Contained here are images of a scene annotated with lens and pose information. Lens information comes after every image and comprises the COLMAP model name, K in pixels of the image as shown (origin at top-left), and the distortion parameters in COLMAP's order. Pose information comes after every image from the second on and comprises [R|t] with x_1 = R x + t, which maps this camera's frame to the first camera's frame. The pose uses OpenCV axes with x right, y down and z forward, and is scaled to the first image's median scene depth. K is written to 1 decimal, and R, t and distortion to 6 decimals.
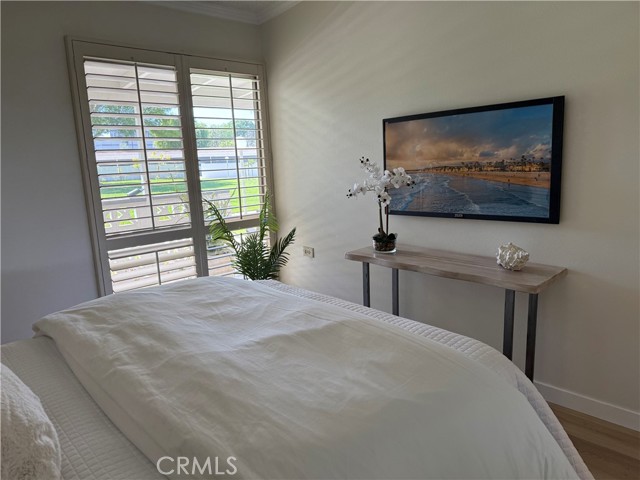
lens RADIAL K [[452.6, 0, 316.1], [0, 452.6, 234.9], [0, 0, 1]] dist [0.062207, -0.089605]
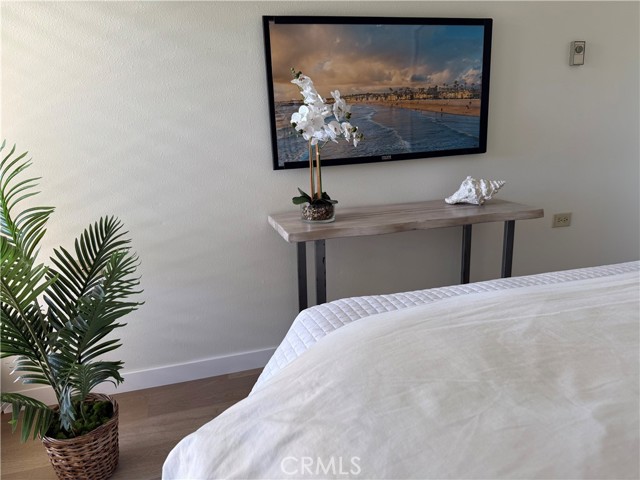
lens RADIAL K [[452.6, 0, 319.6], [0, 452.6, 241.8], [0, 0, 1]] dist [0.062207, -0.089605]
pose [[0.463642, -0.202001, 0.862689, -0.496406], [0.164087, 0.976398, 0.140440, -0.029864], [-0.870696, 0.076442, 0.485844, 0.764557]]
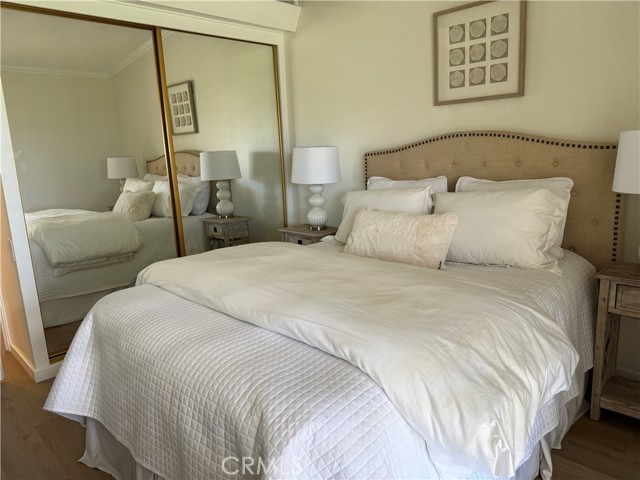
lens RADIAL K [[452.6, 0, 315.7], [0, 452.6, 241.8], [0, 0, 1]] dist [0.062207, -0.089605]
pose [[-0.996167, 0.087288, -0.005590, -0.142144], [0.079506, 0.930290, 0.358105, -0.206647], [0.036458, 0.356288, -0.933664, 1.340892]]
